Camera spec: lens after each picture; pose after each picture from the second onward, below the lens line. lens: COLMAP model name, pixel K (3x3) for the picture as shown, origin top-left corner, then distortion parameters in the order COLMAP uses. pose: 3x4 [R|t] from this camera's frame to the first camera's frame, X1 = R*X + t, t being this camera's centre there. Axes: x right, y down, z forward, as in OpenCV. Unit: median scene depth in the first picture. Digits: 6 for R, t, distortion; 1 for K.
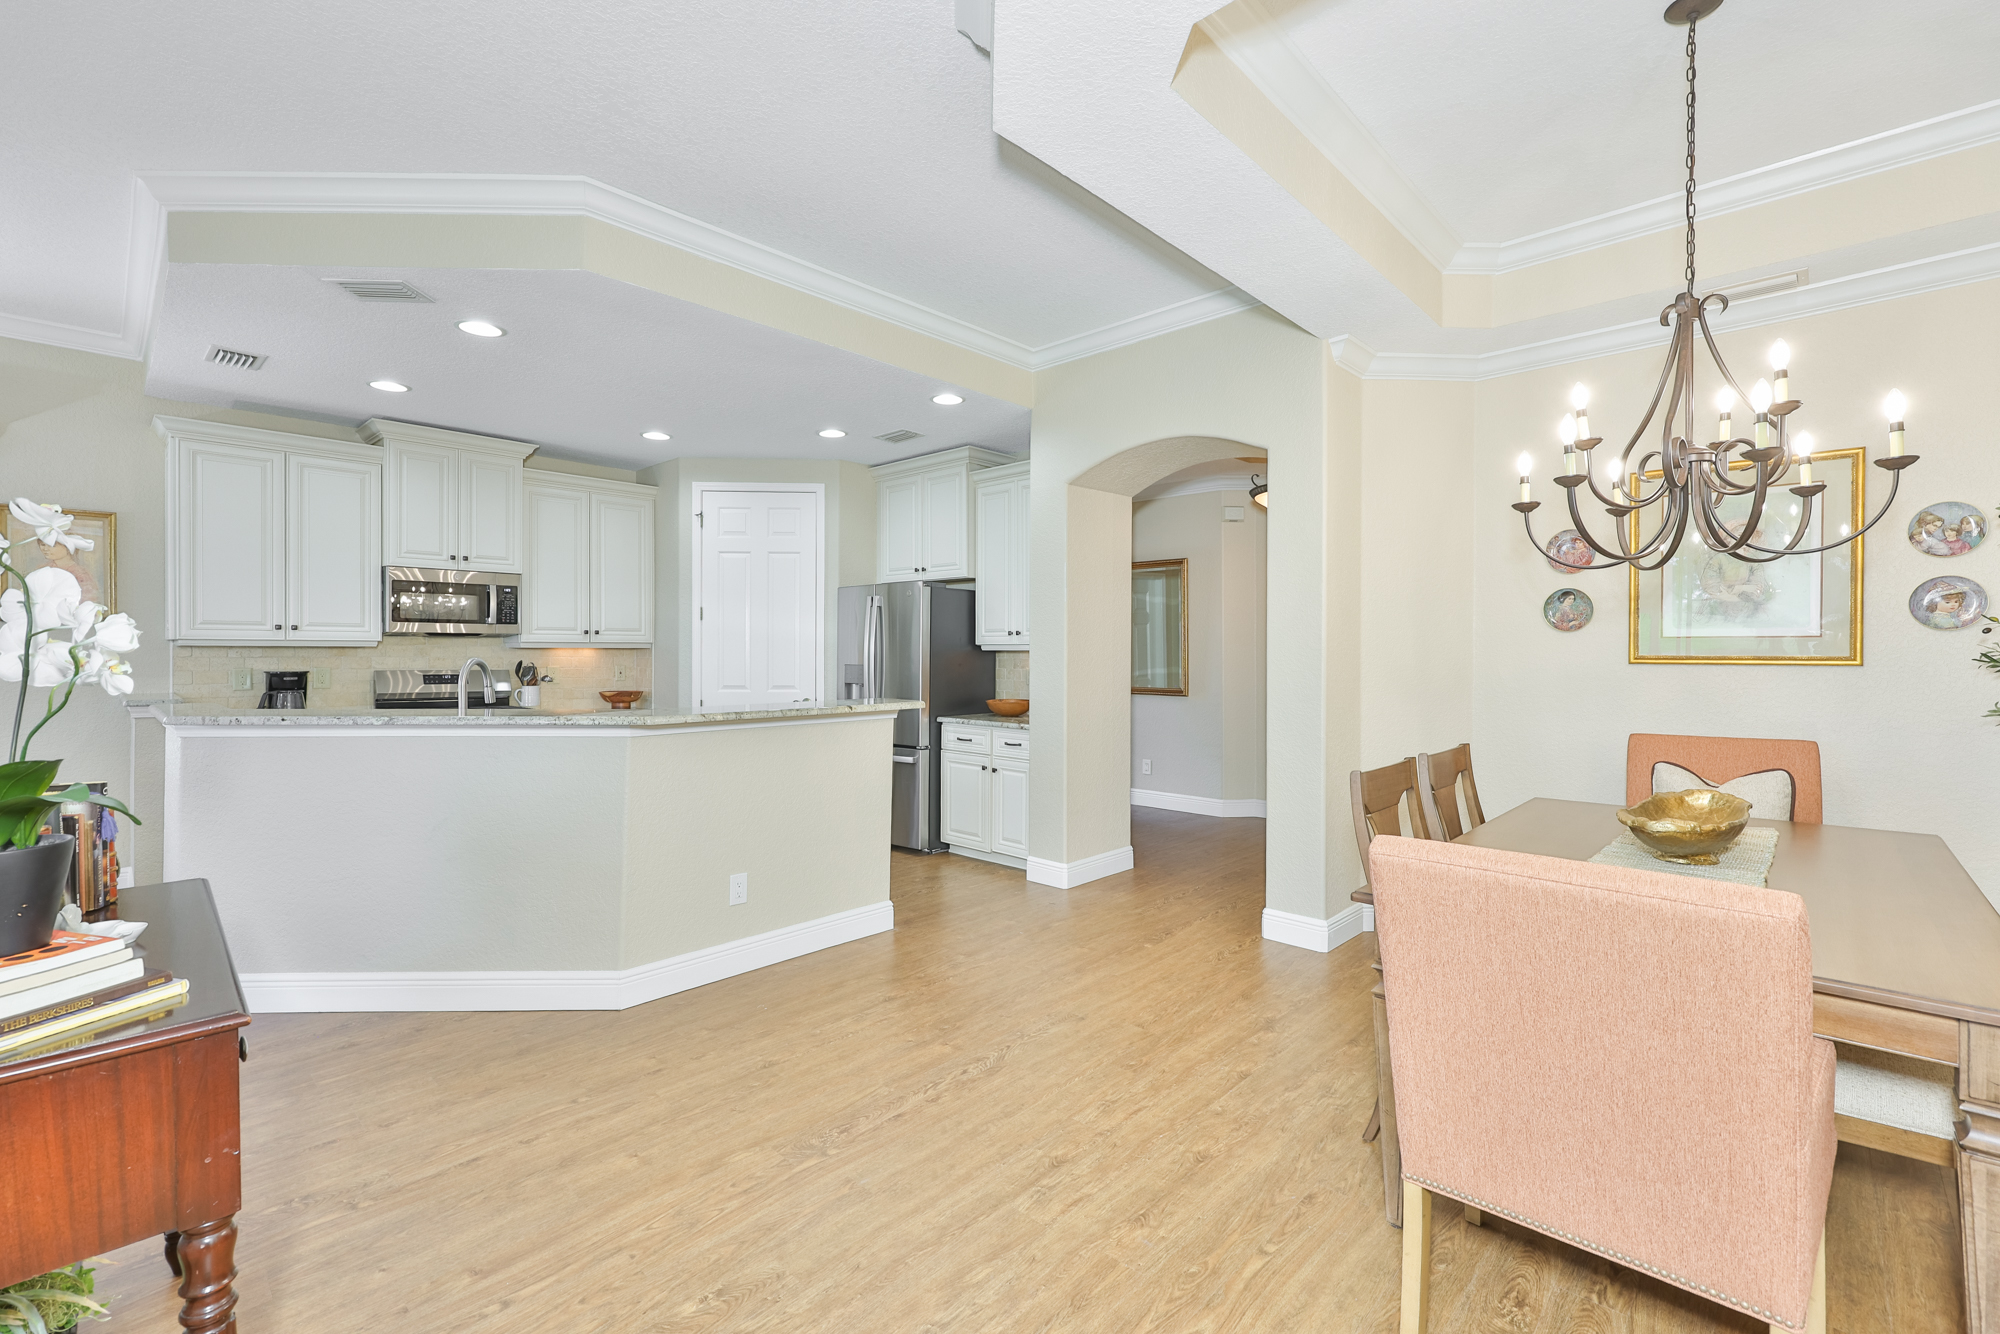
lens RADIAL K [[872.5, 0, 1001.5], [0, 872.5, 657.7], [0, 0, 1]] dist [-0.000371, 0.000192]
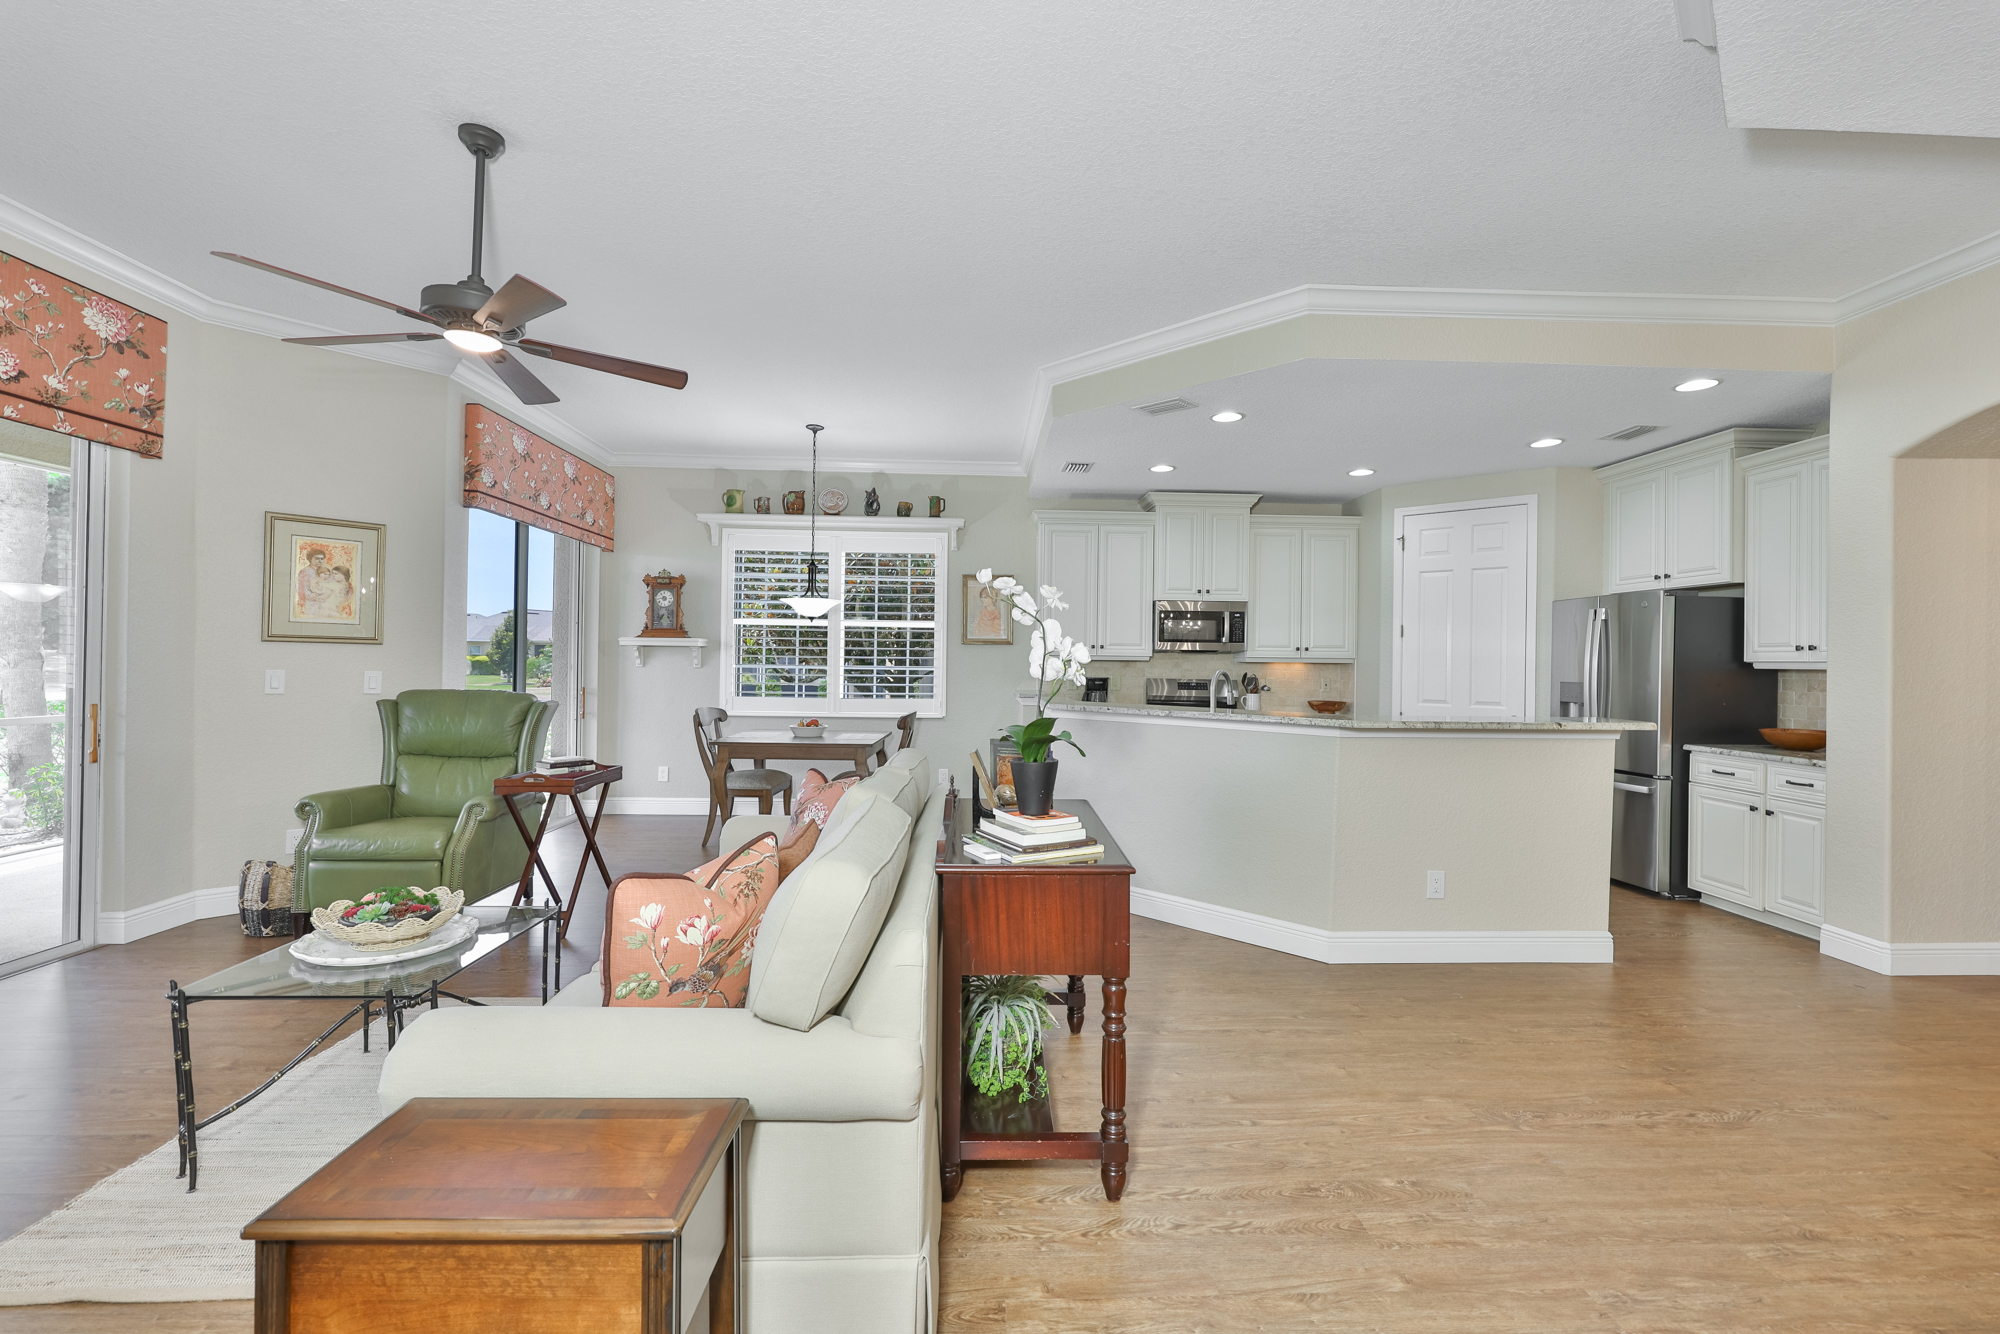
lens RADIAL K [[843.7, 0, 997.9], [0, 843.7, 661.2], [0, 0, 1]] dist [0.001457, 0.000097]
pose [[0.713554, 0.005775, -0.700576, 0.042496], [-0.015203, 0.999858, -0.007243, 0.001657], [0.700435, 0.015819, 0.713541, -0.131049]]
